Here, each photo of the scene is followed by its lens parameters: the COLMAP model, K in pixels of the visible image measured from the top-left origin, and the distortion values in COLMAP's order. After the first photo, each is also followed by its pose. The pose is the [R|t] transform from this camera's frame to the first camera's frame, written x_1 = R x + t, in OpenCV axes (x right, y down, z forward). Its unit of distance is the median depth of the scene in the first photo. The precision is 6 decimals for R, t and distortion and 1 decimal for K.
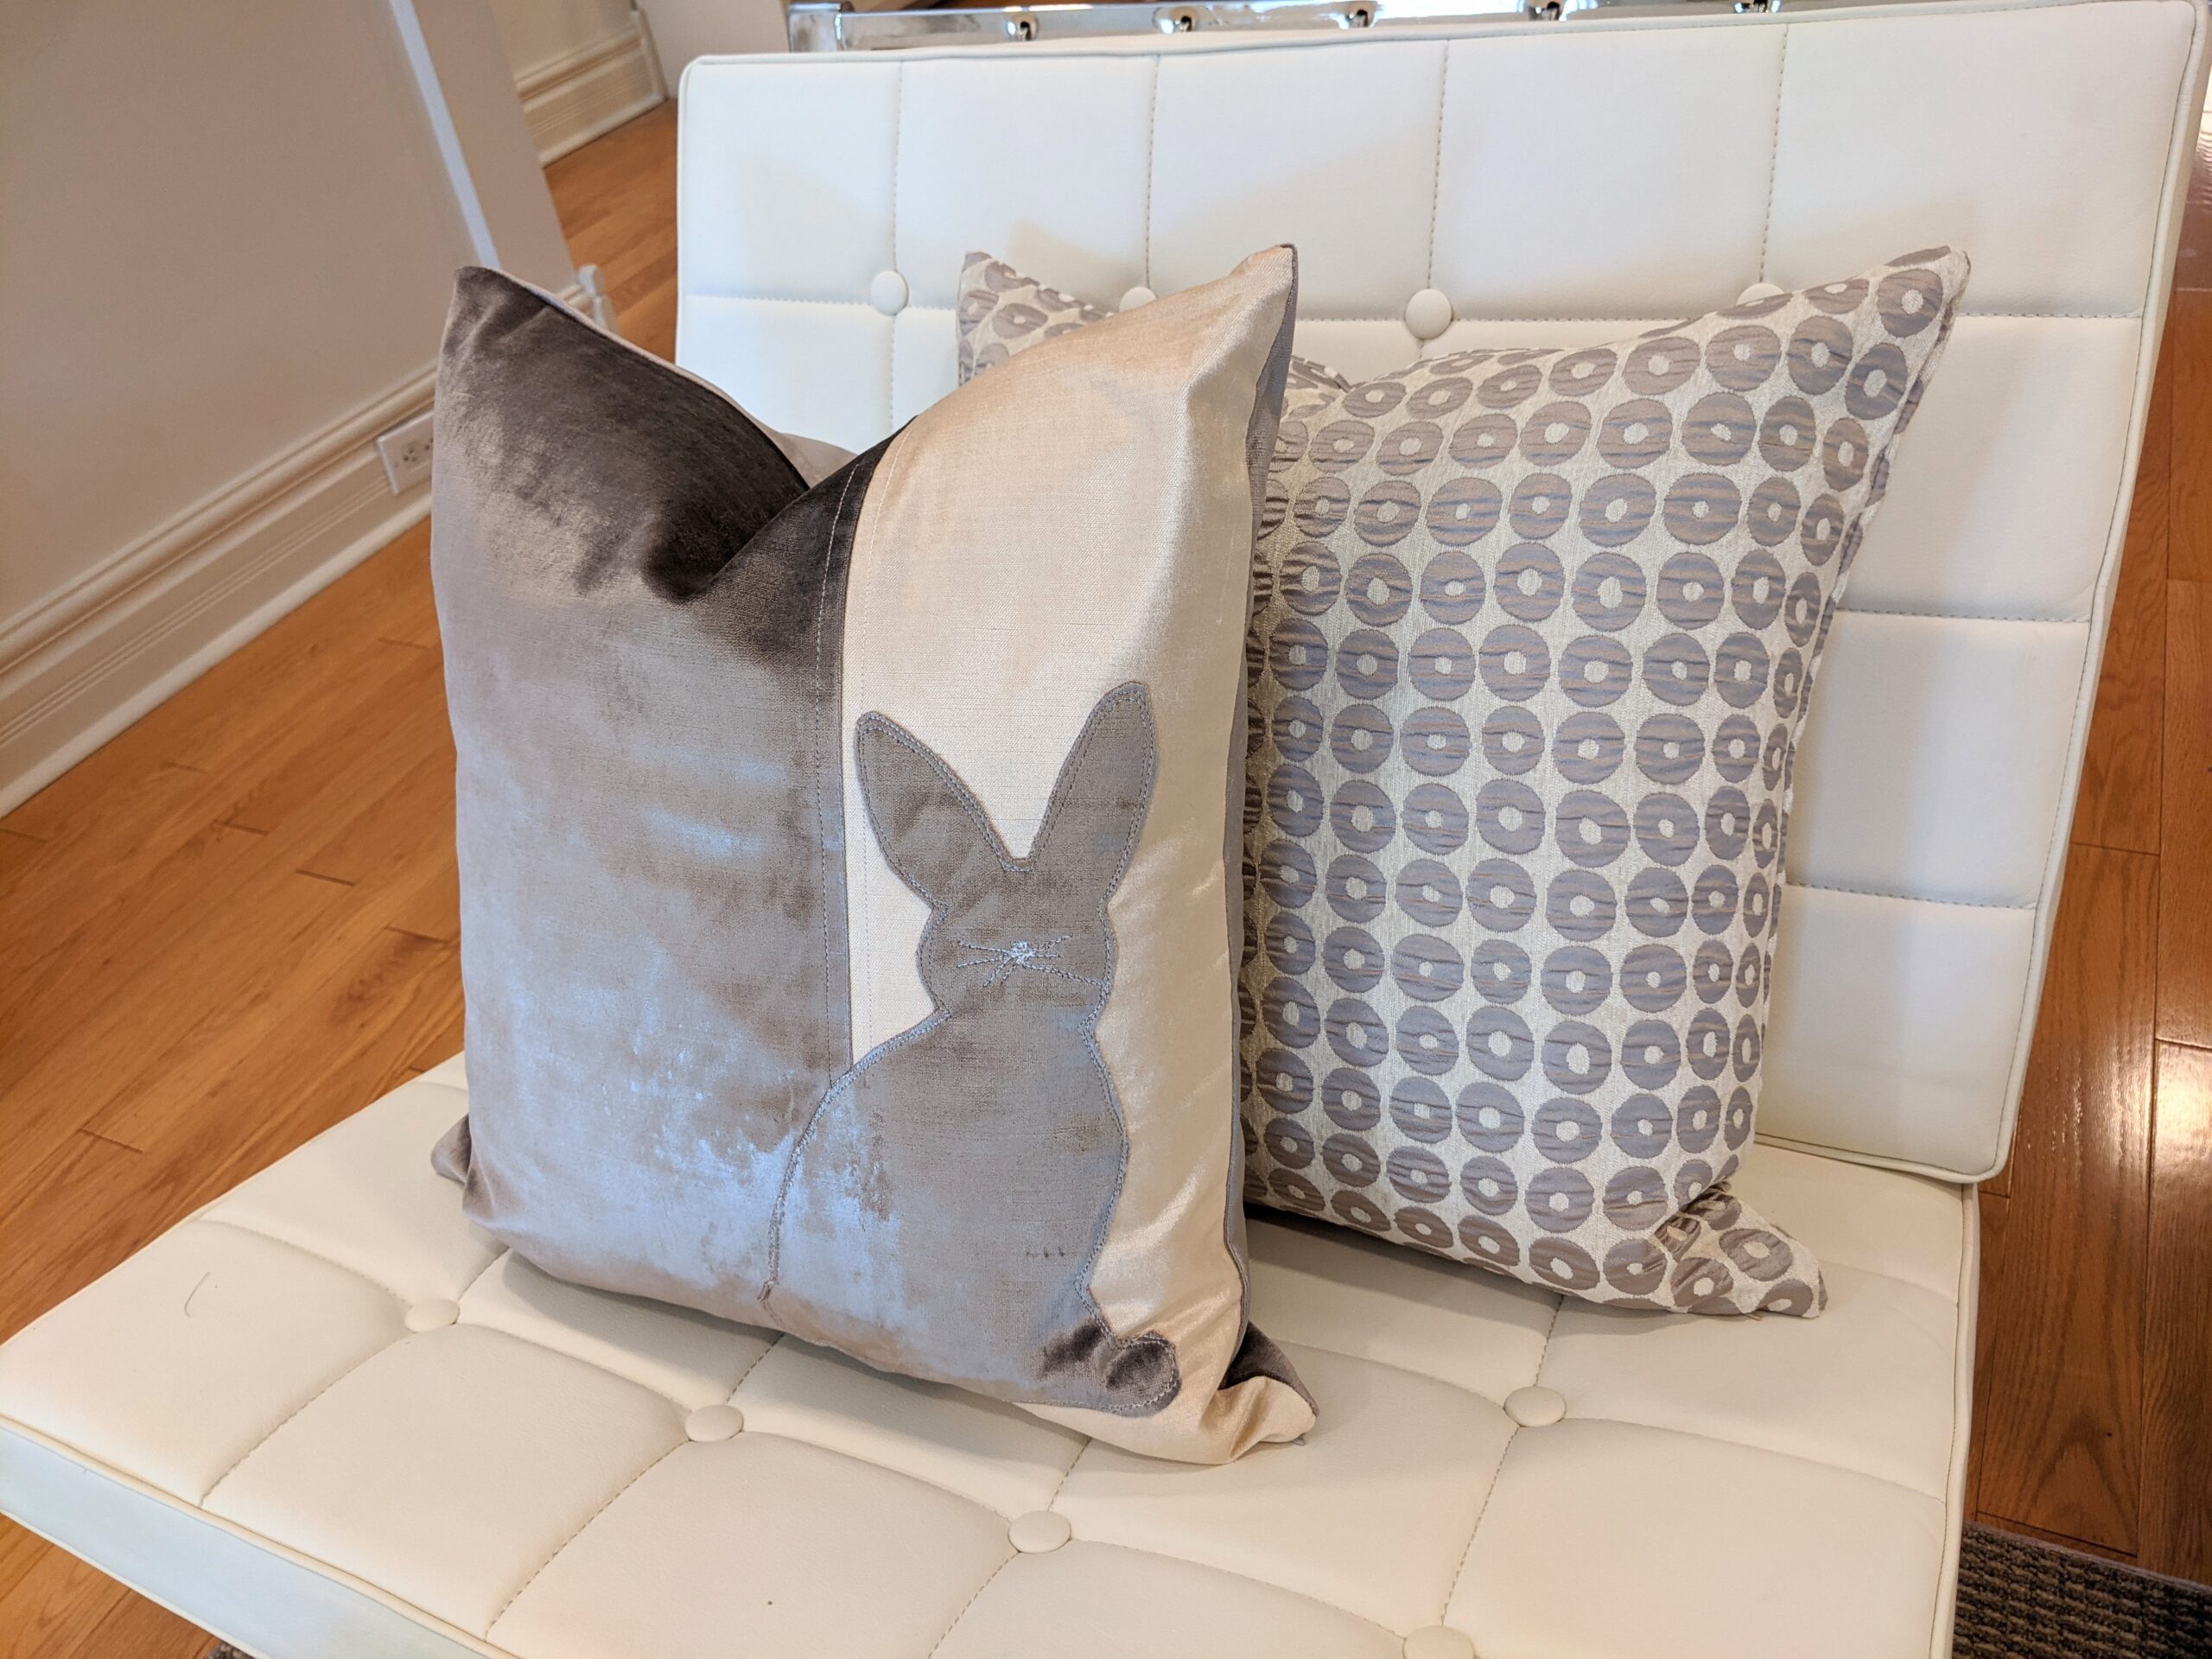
lens RADIAL K [[1714.0, 0, 1173.5], [0, 1714.0, 835.8], [0, 0, 1]] dist [-0.002251, -0.010398]
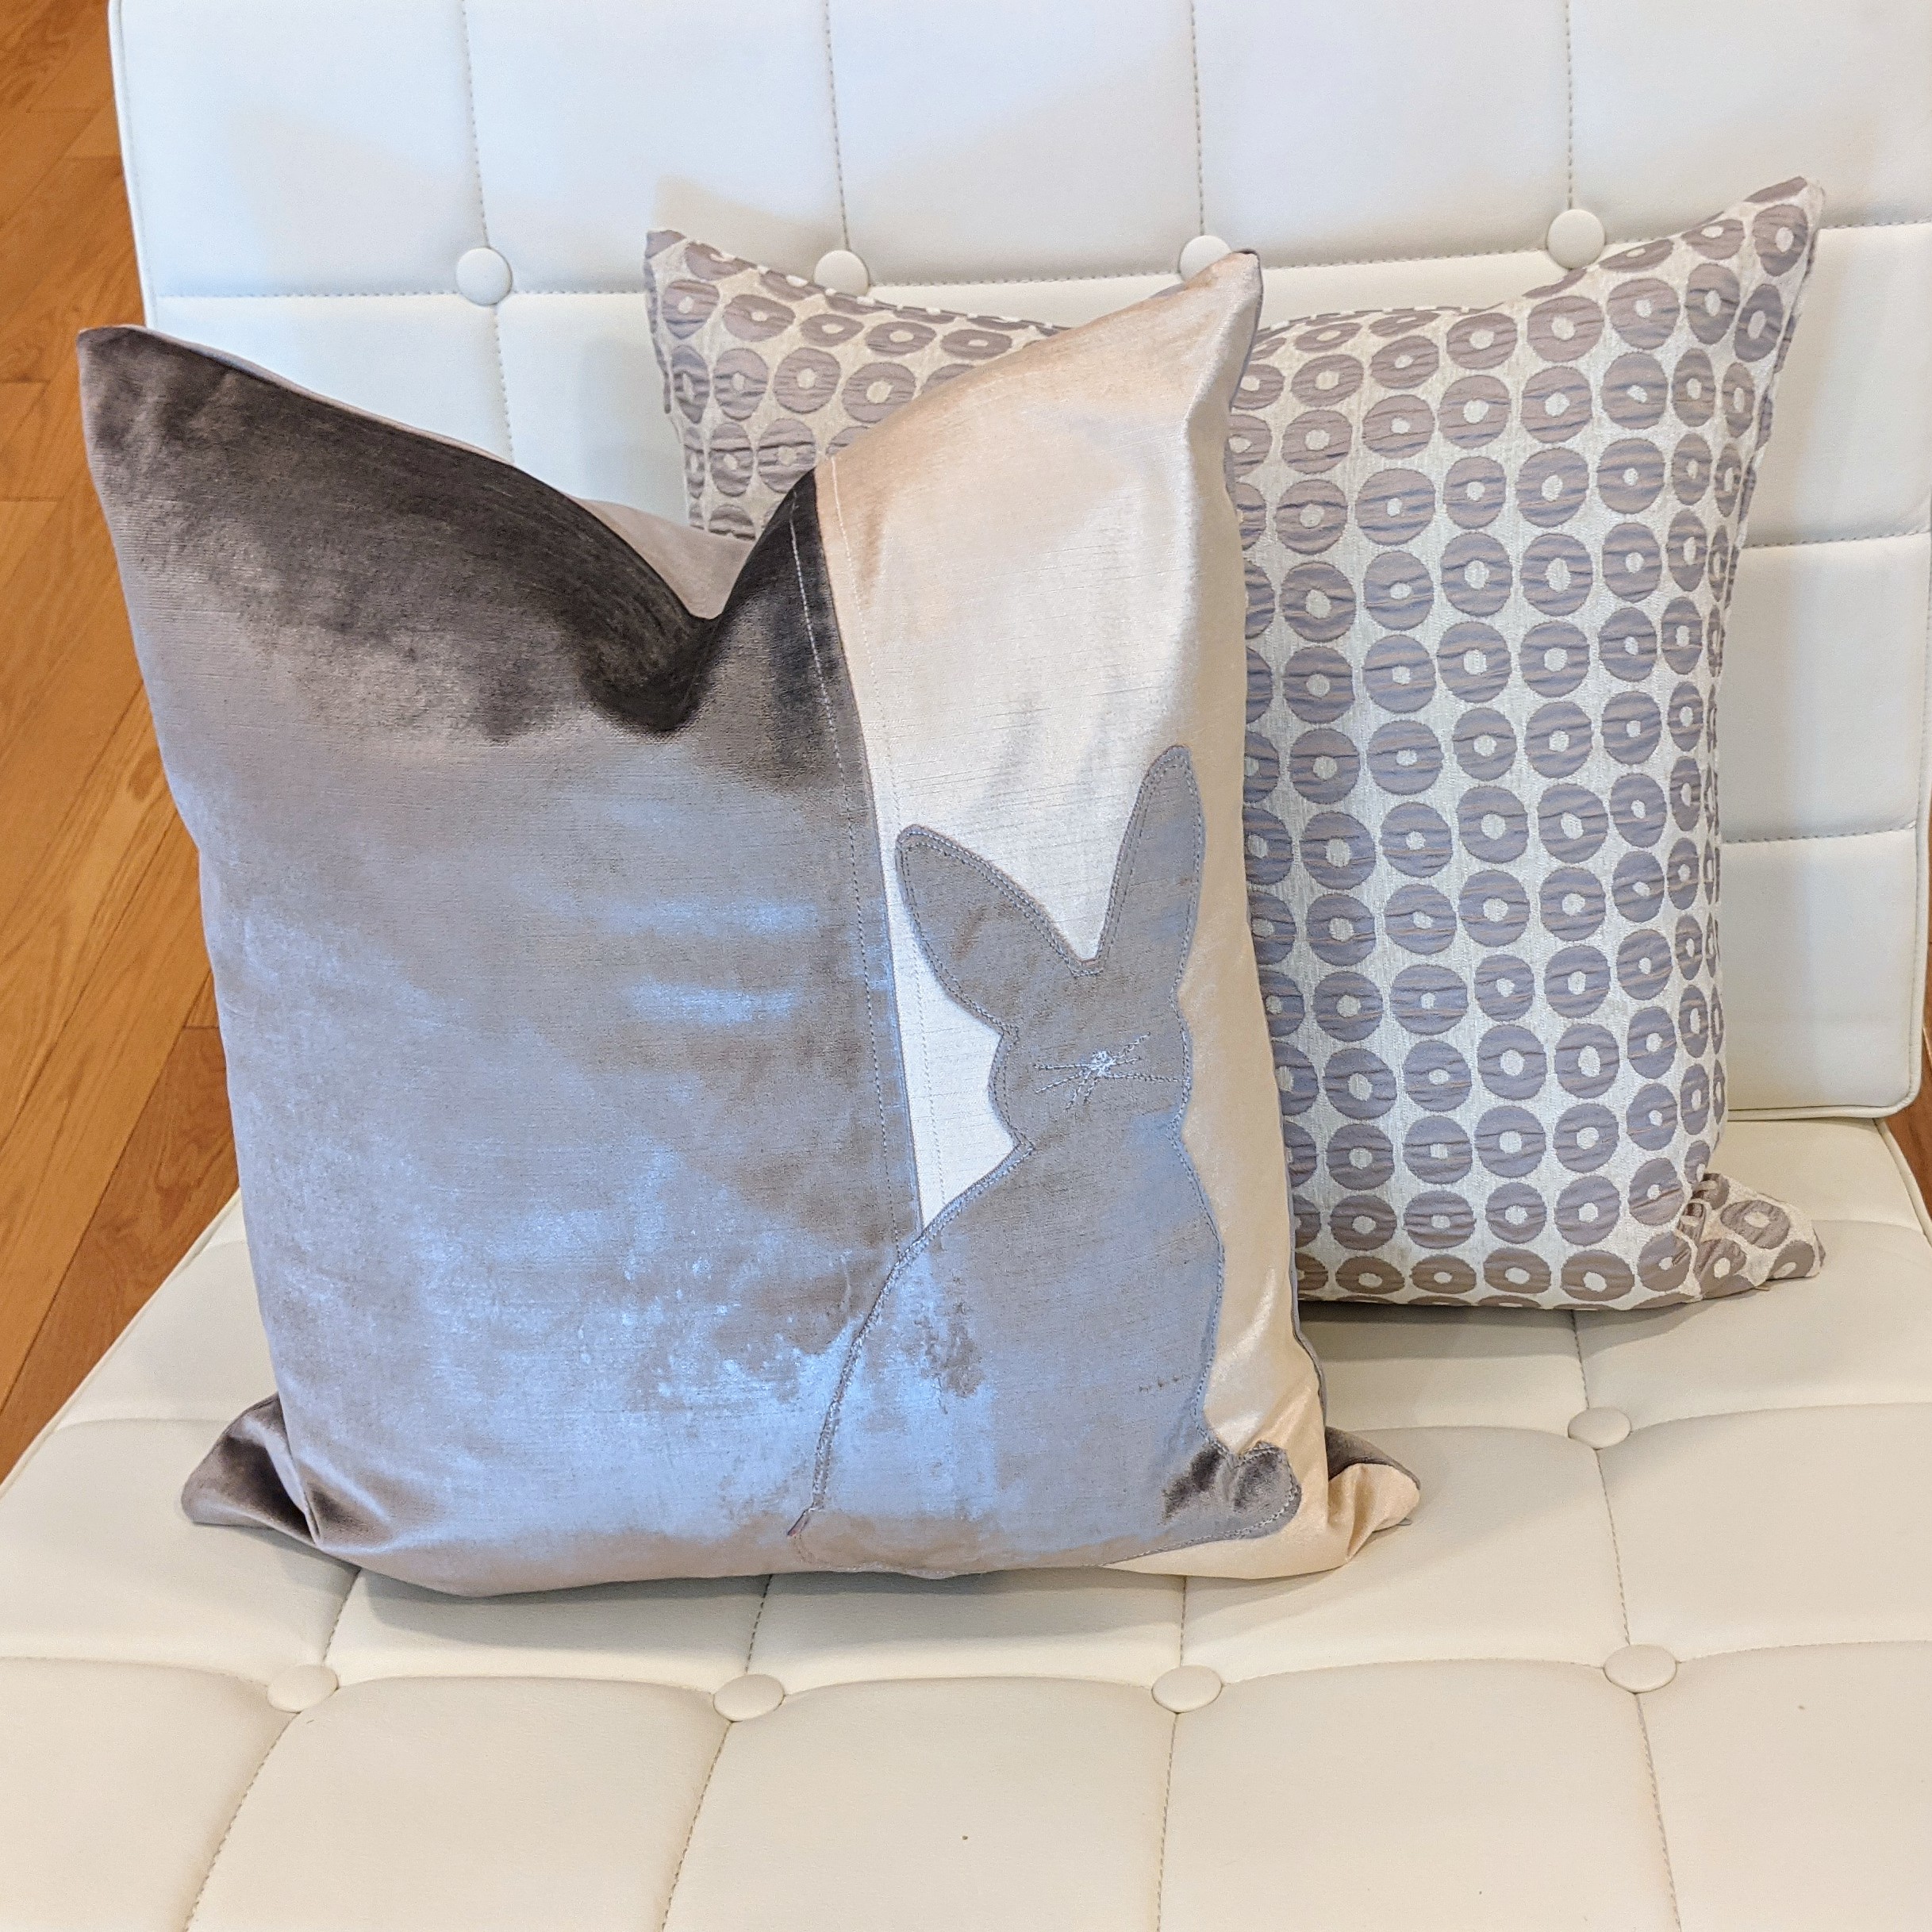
lens RADIAL K [[2379.9, 0, 1281.0], [0, 2379.9, 968.0], [0, 0, 1]] dist [0.086484, -0.262890]
pose [[0.918428, -0.185521, 0.349389, -0.385619], [0.167119, 0.982488, 0.082387, -0.061278], [-0.358555, -0.017277, 0.933349, -0.185743]]
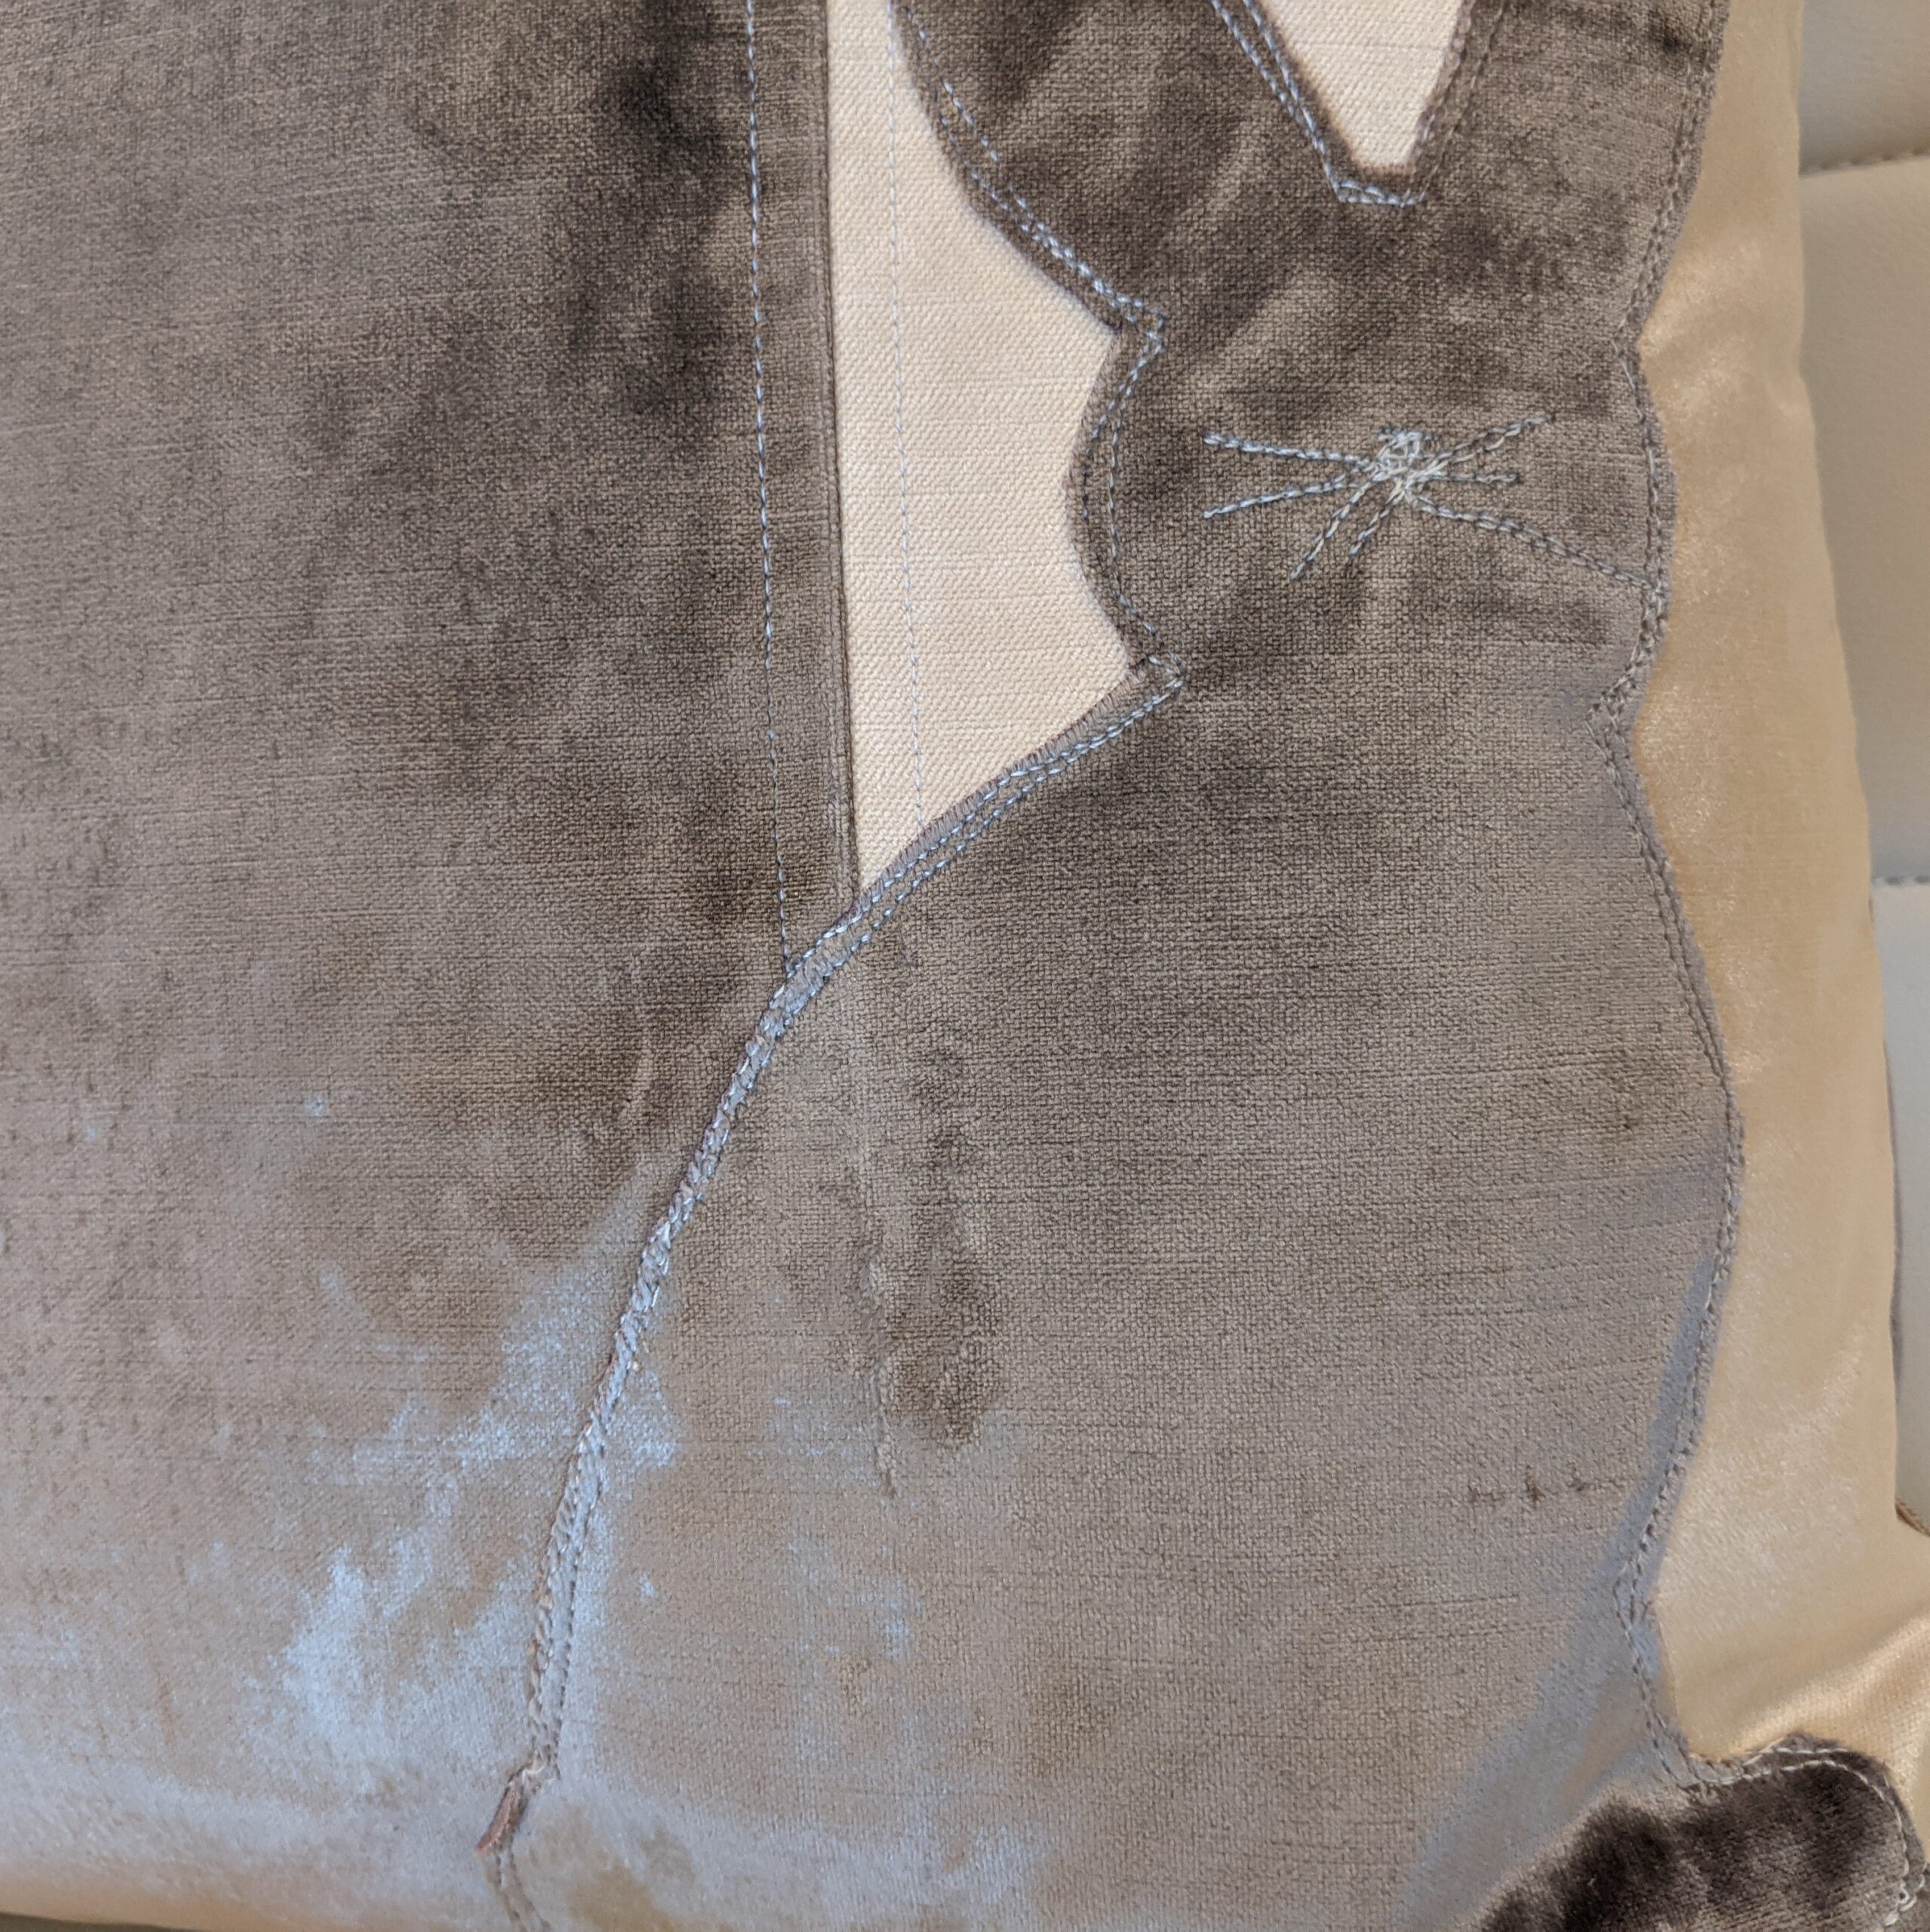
lens RADIAL K [[2379.6, 0, 965.0], [0, 2379.6, 966.0], [0, 0, 1]] dist [0.086484, -0.262890]
pose [[0.991539, -0.054239, 0.117936, -0.200927], [0.079346, 0.972282, -0.219935, 0.221232], [-0.102738, 0.227432, 0.968359, 0.540338]]
